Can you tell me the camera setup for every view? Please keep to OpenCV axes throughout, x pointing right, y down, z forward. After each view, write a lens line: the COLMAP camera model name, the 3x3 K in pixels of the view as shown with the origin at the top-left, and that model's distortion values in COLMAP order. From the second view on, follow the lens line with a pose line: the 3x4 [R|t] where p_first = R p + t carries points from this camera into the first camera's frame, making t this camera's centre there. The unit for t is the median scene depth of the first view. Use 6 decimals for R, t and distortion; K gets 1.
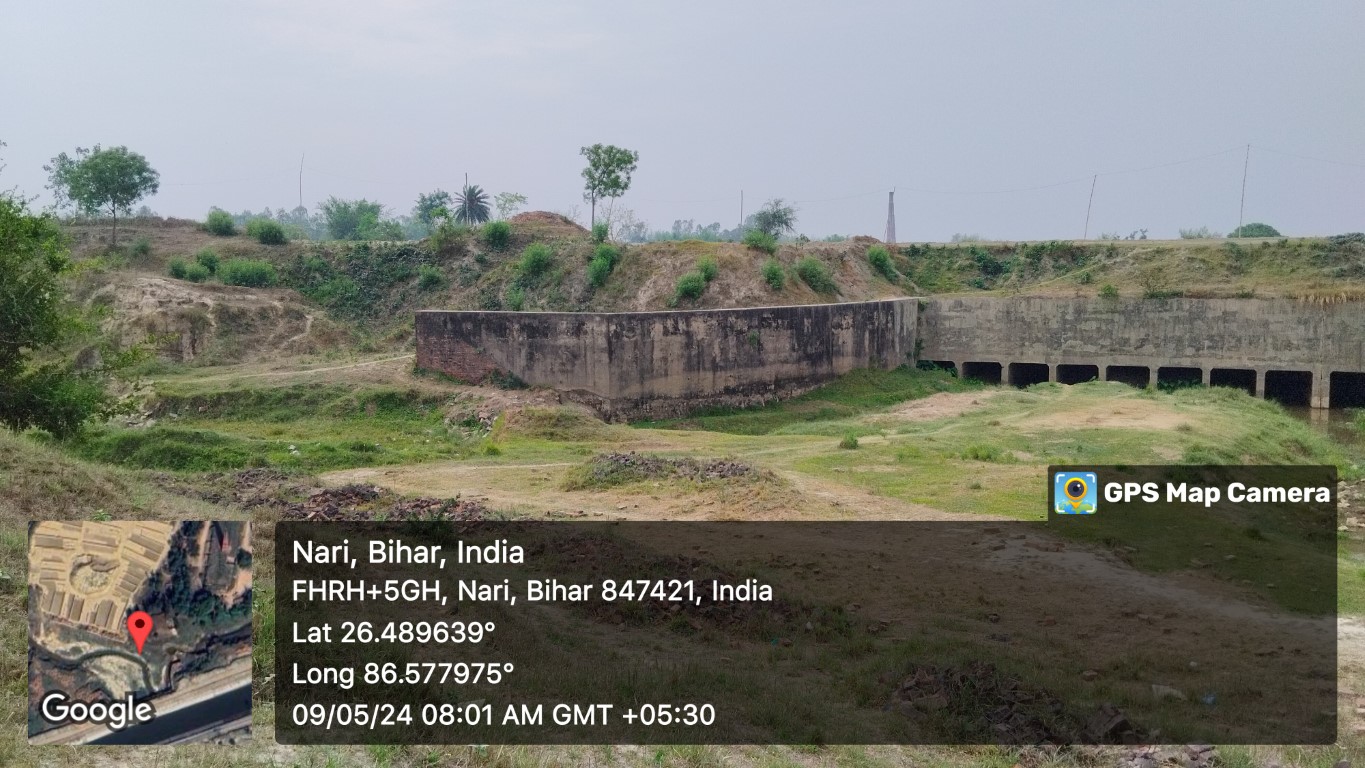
lens RADIAL K [[1131.2, 0, 690.5], [0, 1131.2, 379.3], [0, 0, 1]] dist [0.081378, -0.175124]
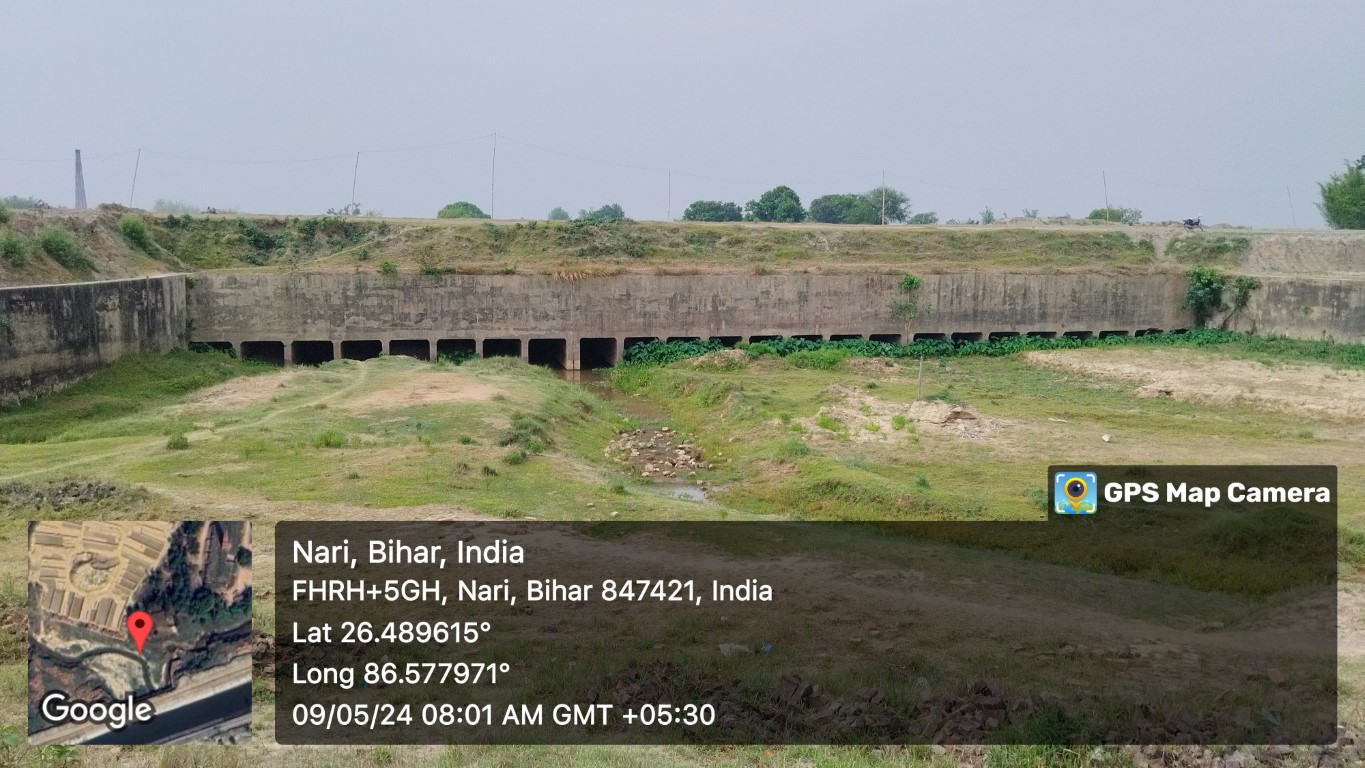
lens RADIAL K [[1131.2, 0, 690.5], [0, 1131.2, 379.3], [0, 0, 1]] dist [0.081378, -0.175124]
pose [[0.787242, -0.061057, 0.613614, -0.056903], [0.045841, 0.998127, 0.040506, -0.006744], [-0.614938, -0.003760, 0.788567, 0.029739]]
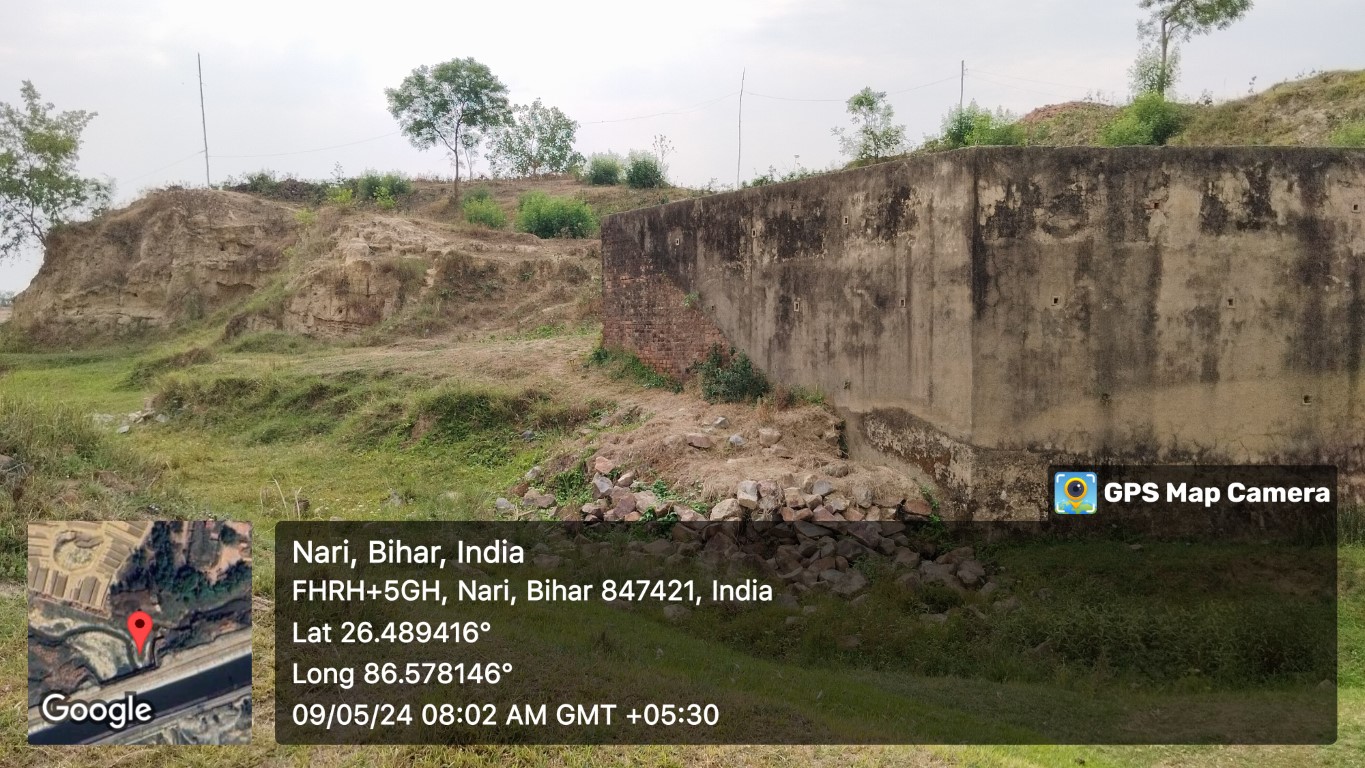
lens RADIAL K [[1138.8, 0, 688.4], [0, 1138.8, 364.9], [0, 0, 1]] dist [0.088032, -0.183410]
pose [[0.826293, 0.030810, -0.562397, 0.027020], [-0.071246, 0.996200, -0.050103, 0.014442], [0.558716, 0.081468, 0.825348, 0.619155]]
